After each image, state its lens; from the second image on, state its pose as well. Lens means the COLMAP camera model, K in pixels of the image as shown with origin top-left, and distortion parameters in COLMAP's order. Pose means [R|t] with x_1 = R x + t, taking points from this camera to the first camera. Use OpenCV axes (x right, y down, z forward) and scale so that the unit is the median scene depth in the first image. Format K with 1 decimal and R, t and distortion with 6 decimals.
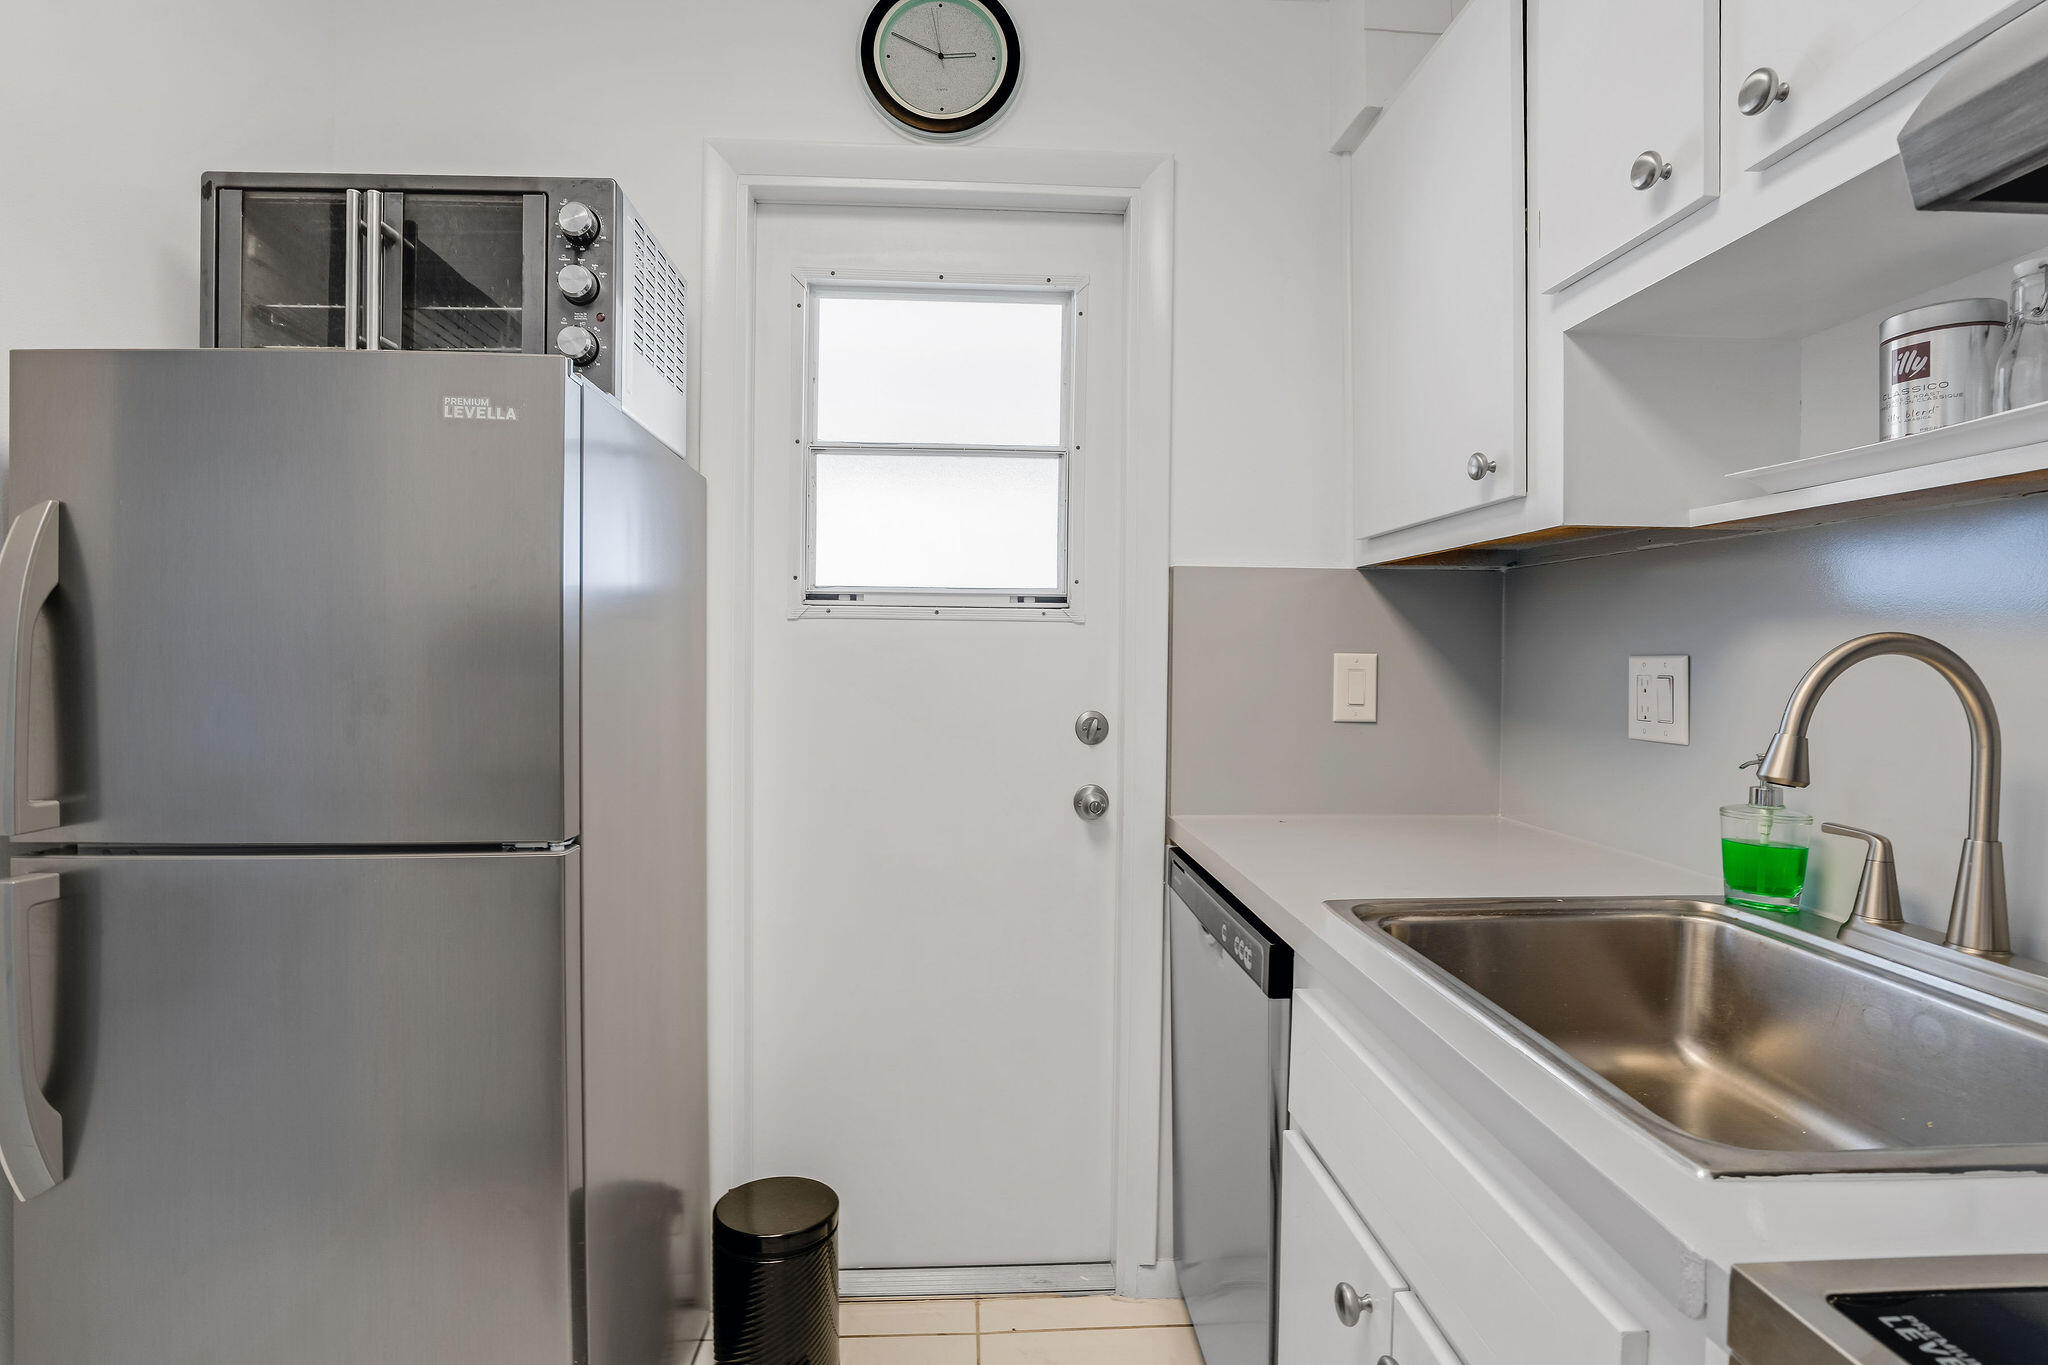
lens RADIAL K [[1057.1, 0, 1014.8], [0, 1057.1, 678.0], [0, 0, 1]] dist [-0.045455, 0.007960]
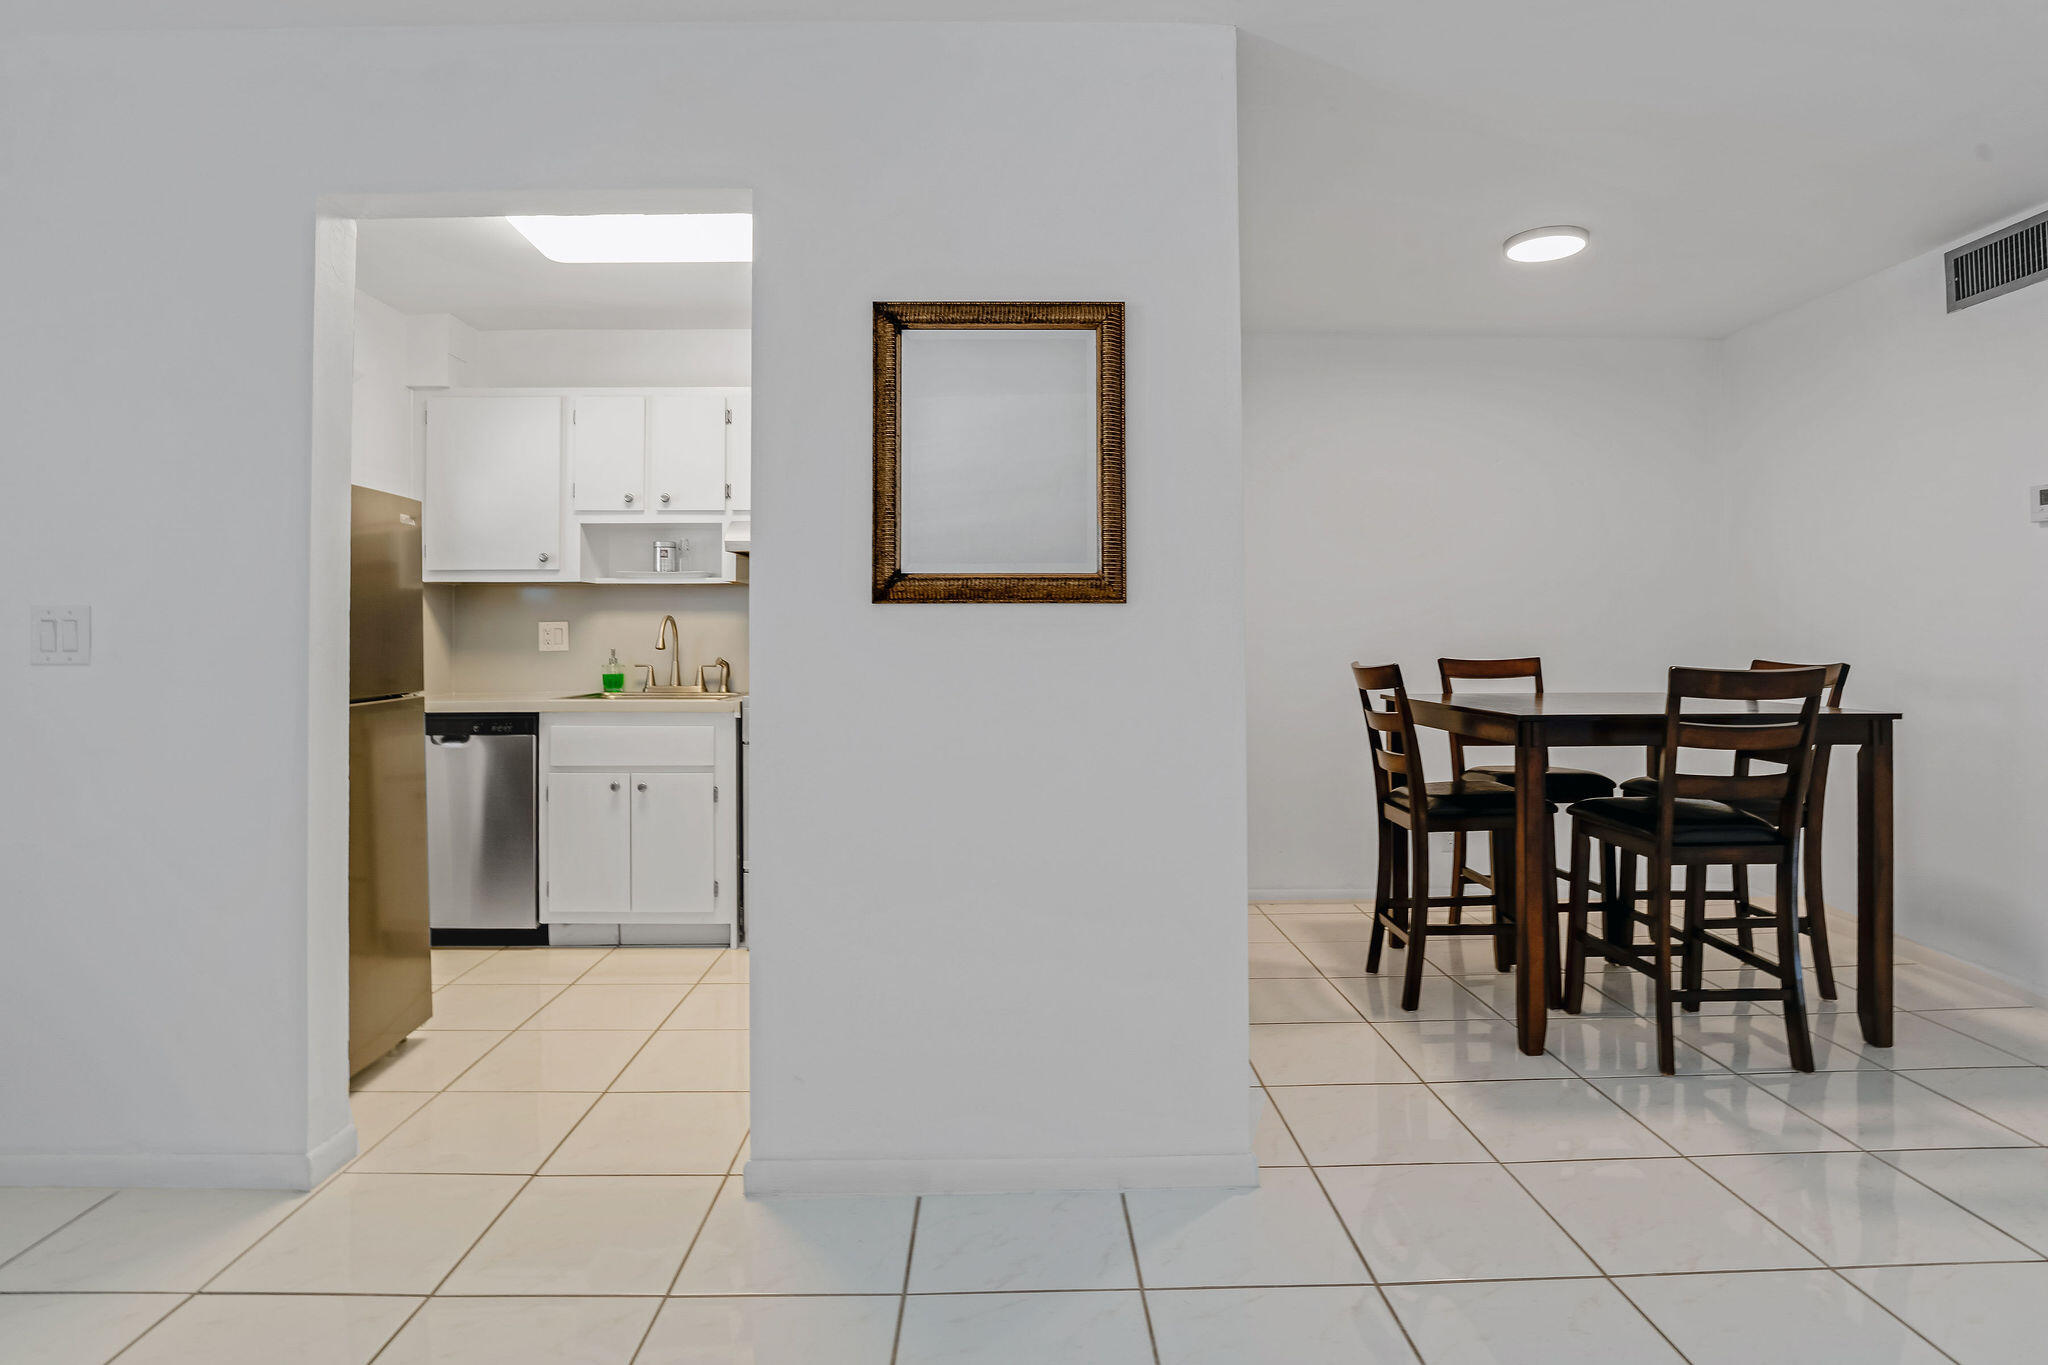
lens RADIAL K [[1057.1, 0, 1011.1], [0, 1057.1, 617.0], [0, 0, 1]] dist [-0.045455, 0.007960]
pose [[0.055405, 0.017754, 0.998306, -1.879207], [0.023704, 0.999537, -0.019092, 0.043426], [-0.998183, 0.024722, 0.054959, -0.386902]]
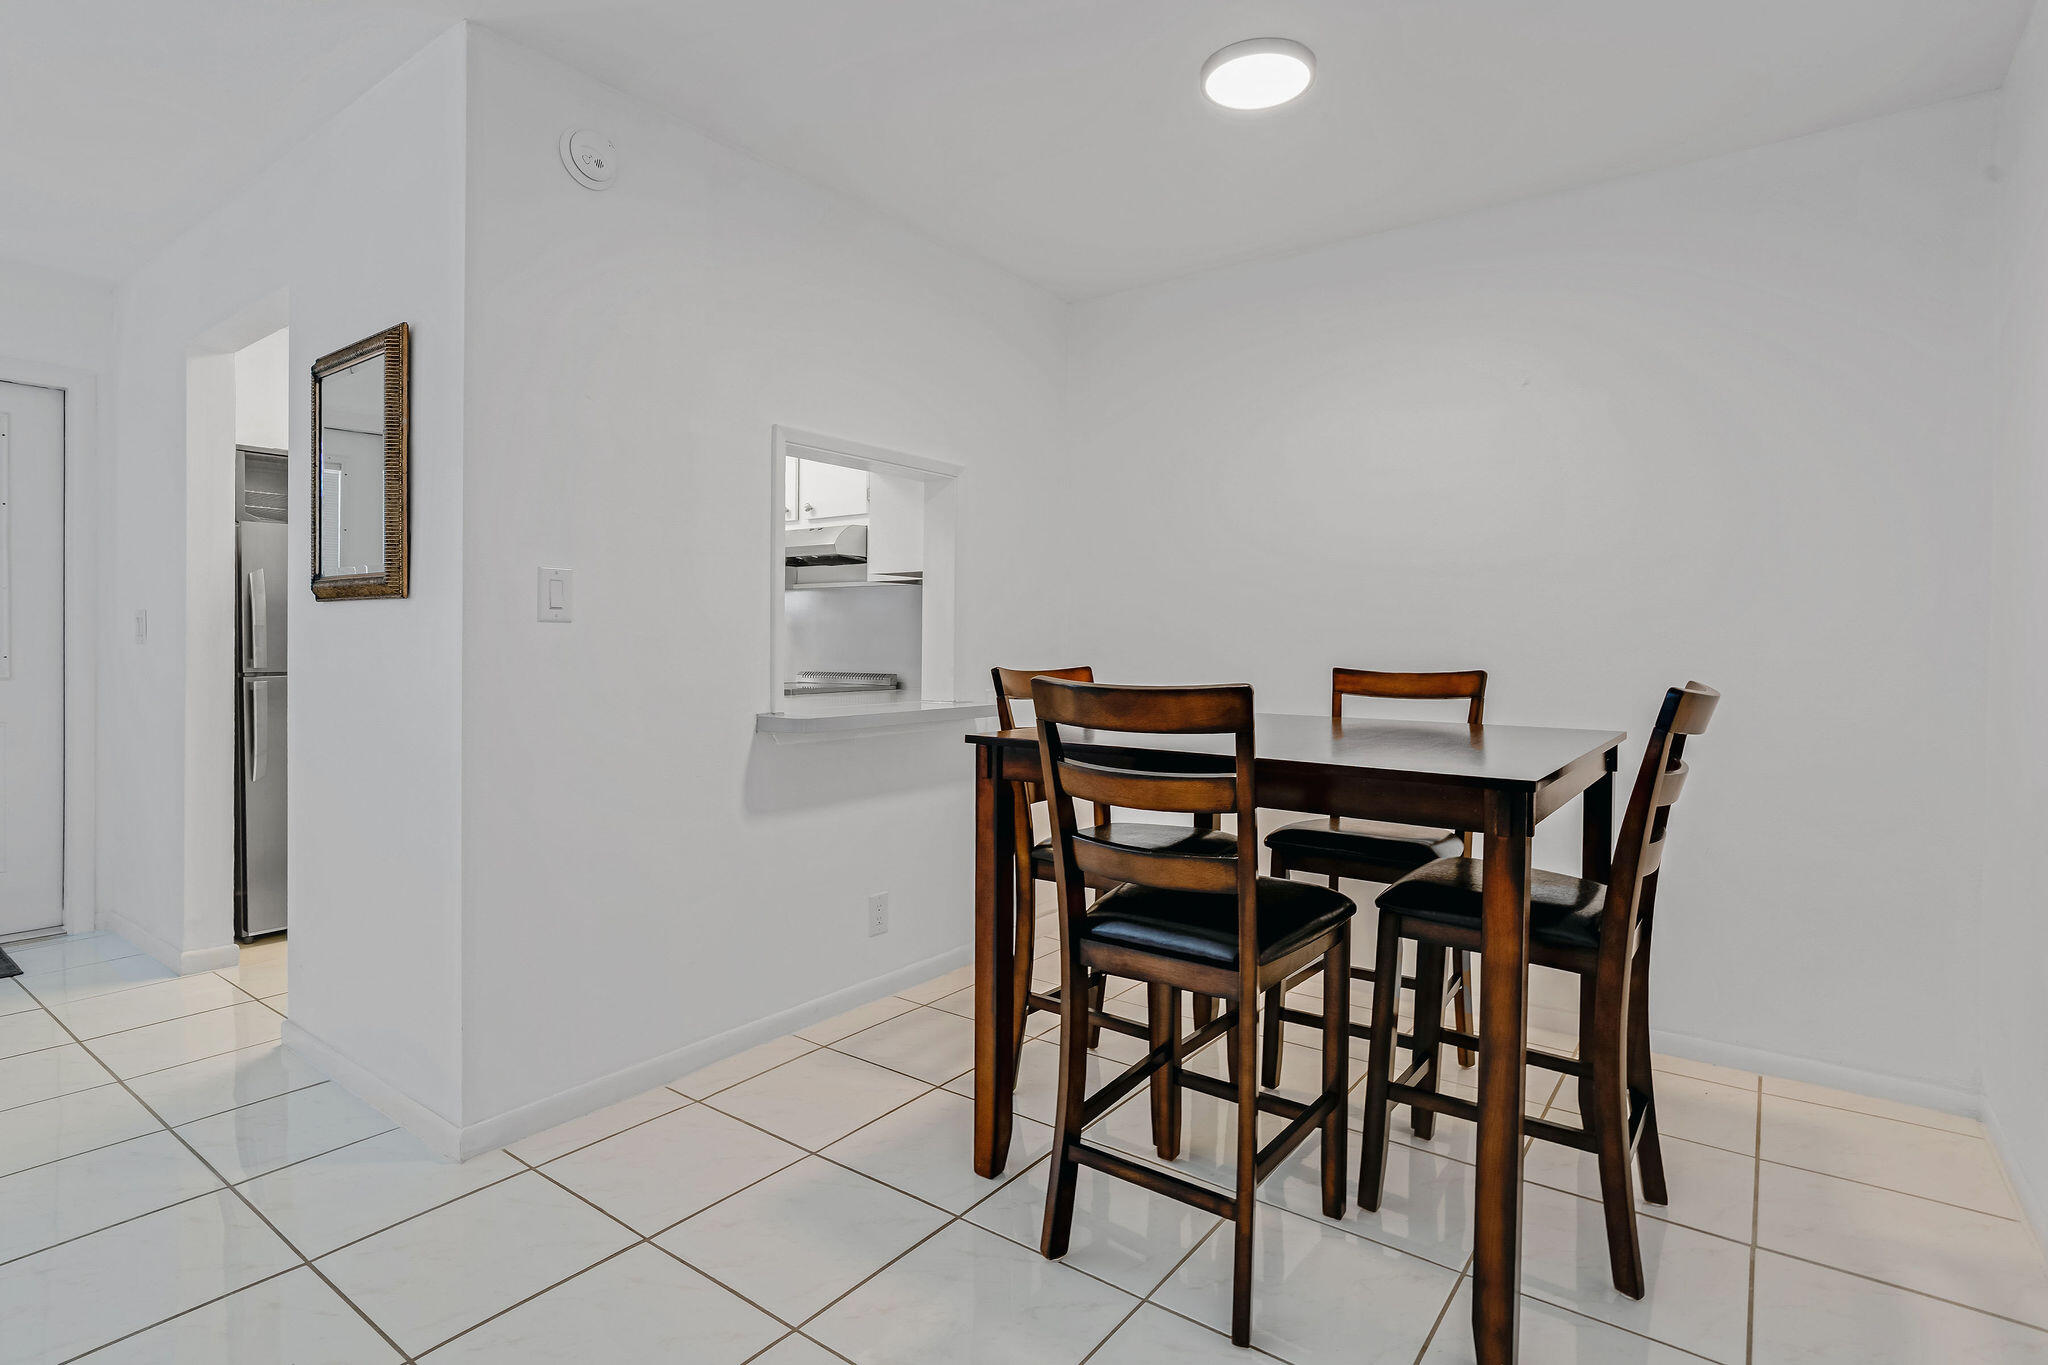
lens RADIAL K [[1008.5, 0, 998.2], [0, 1008.5, 654.7], [0, 0, 1]] dist [-0.035464, 0.001285]
pose [[0.637584, -0.005743, 0.770359, -1.164431], [0.007974, 0.999968, 0.000856, 0.082300], [-0.770339, 0.005597, 0.637610, -1.803478]]
